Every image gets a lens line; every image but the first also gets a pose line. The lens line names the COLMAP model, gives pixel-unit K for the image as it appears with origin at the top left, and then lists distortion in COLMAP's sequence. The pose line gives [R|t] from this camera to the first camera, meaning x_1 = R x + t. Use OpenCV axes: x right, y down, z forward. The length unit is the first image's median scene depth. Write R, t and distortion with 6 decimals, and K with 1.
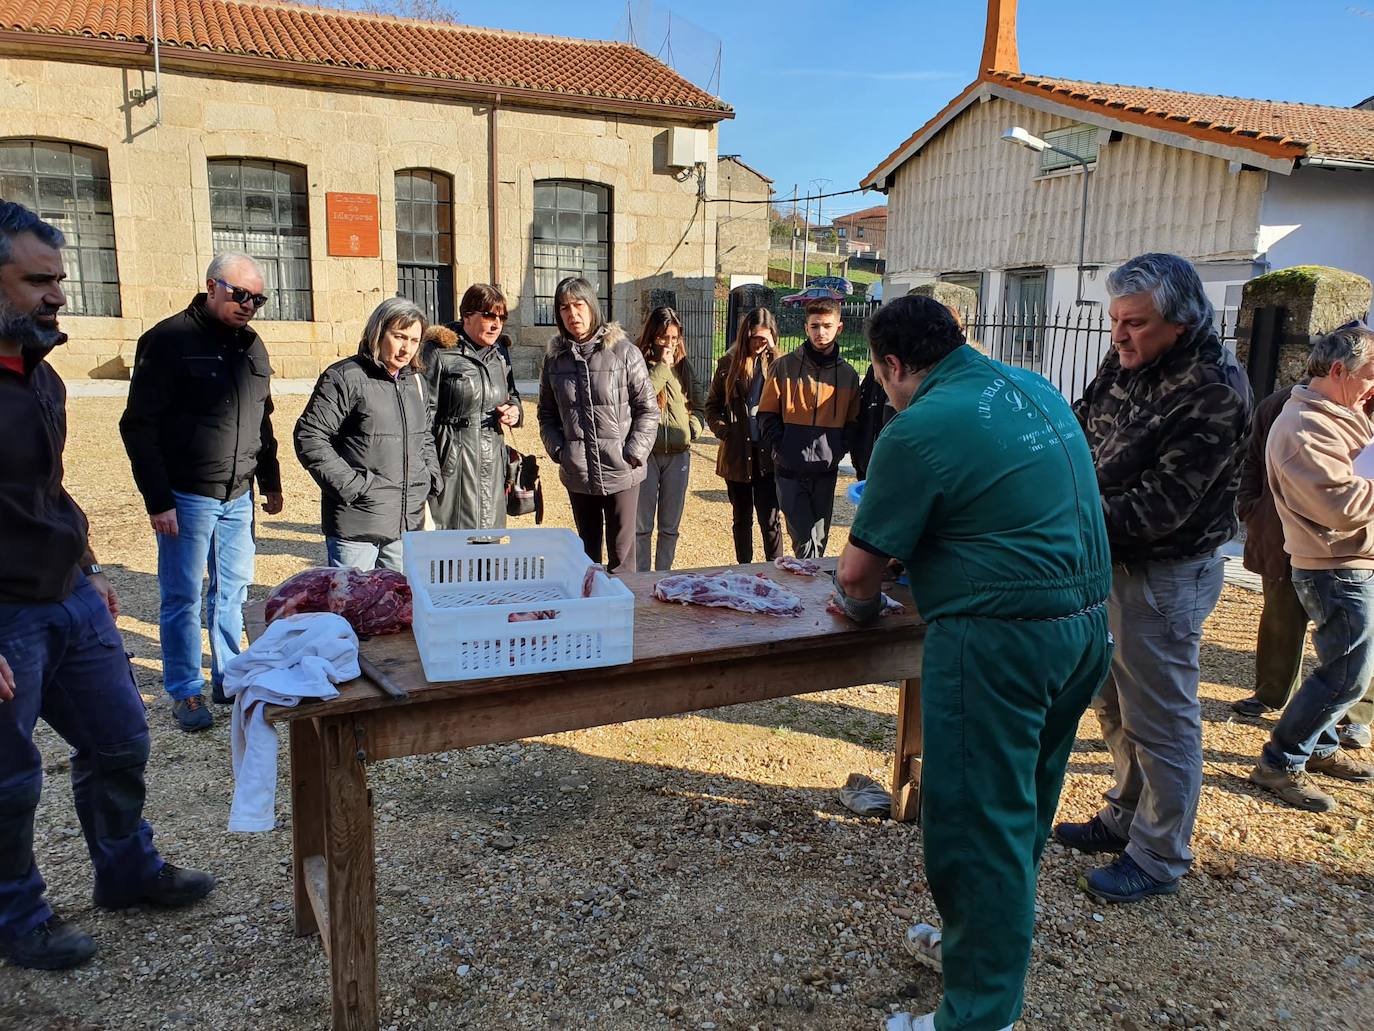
lens RADIAL K [[1102.3, 0, 688.3], [0, 1102.3, 523.2], [0, 0, 1]] dist [-0.007673, 0.036000]
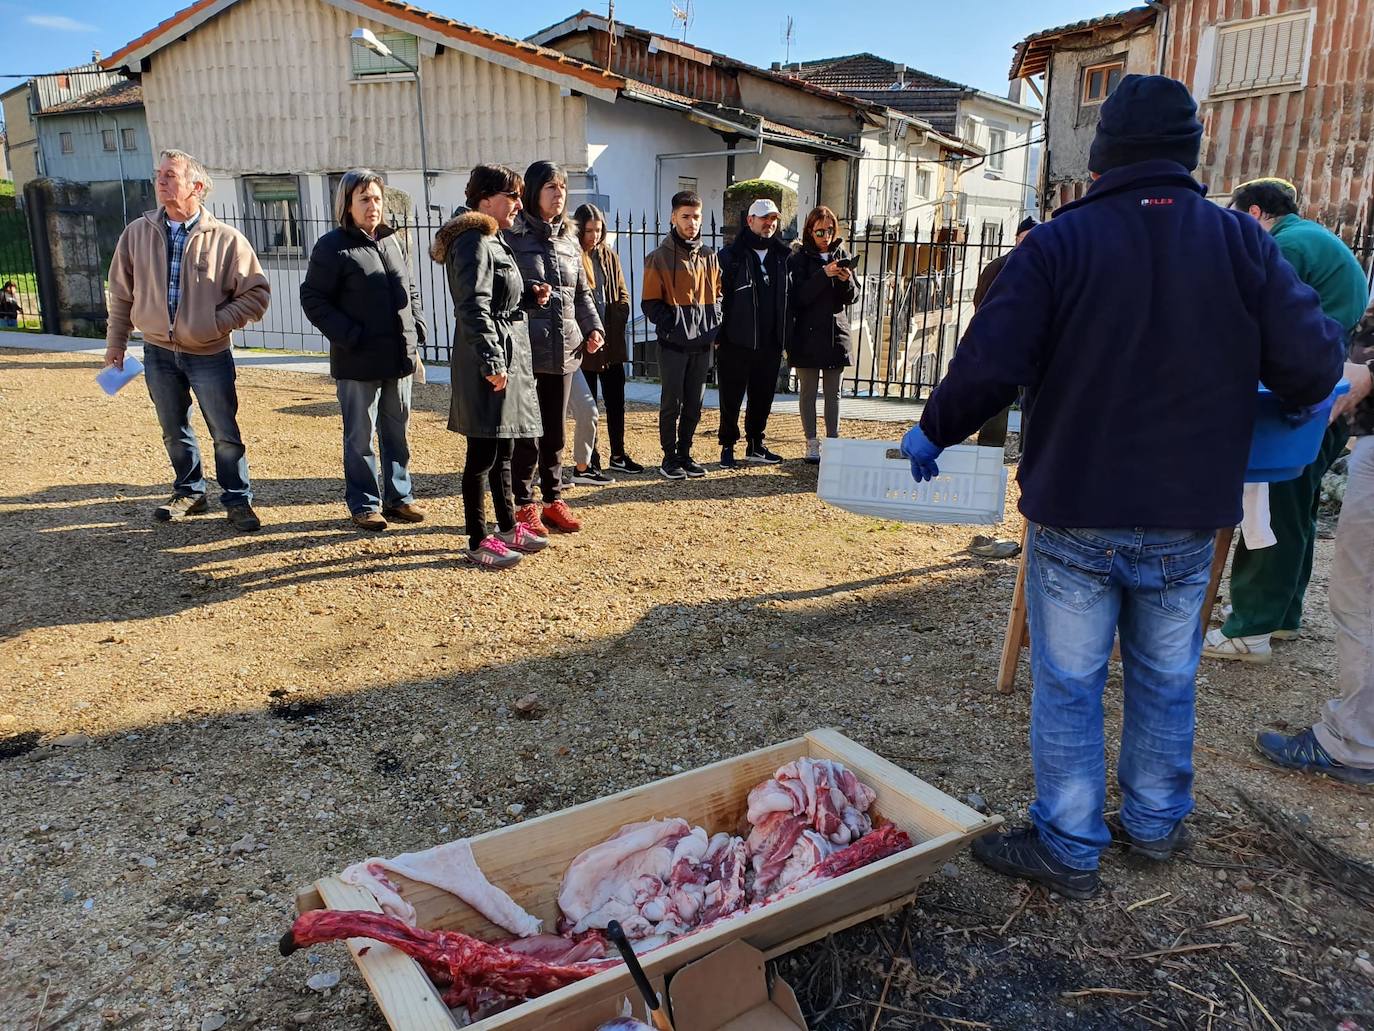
lens RADIAL K [[1102.3, 0, 689.7], [0, 1102.3, 522.9], [0, 0, 1]] dist [-0.007673, 0.036000]
pose [[0.680561, -0.185306, 0.708871, -0.261268], [0.132790, 0.982662, 0.129390, -0.005740], [-0.720557, 0.006073, 0.693369, 0.080161]]
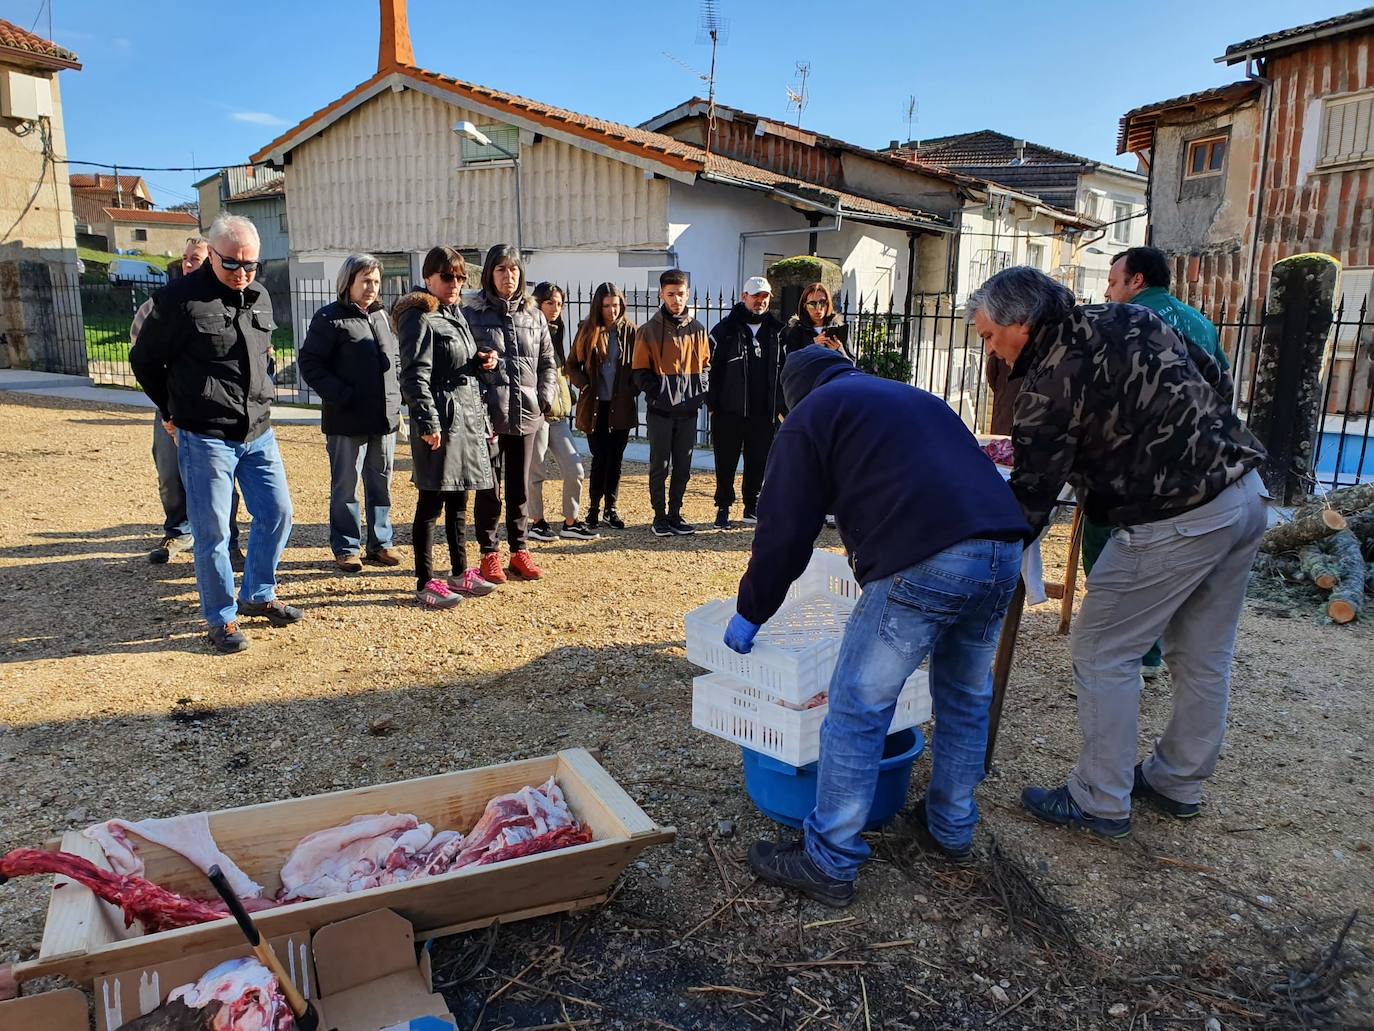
lens RADIAL K [[1102.3, 0, 674.7], [0, 1102.3, 515.0], [0, 0, 1]] dist [-0.007673, 0.036000]
pose [[0.780490, -0.114521, 0.614590, -0.228570], [0.111303, 0.992827, 0.043653, 0.004759], [-0.615180, 0.034335, 0.787638, 0.017297]]
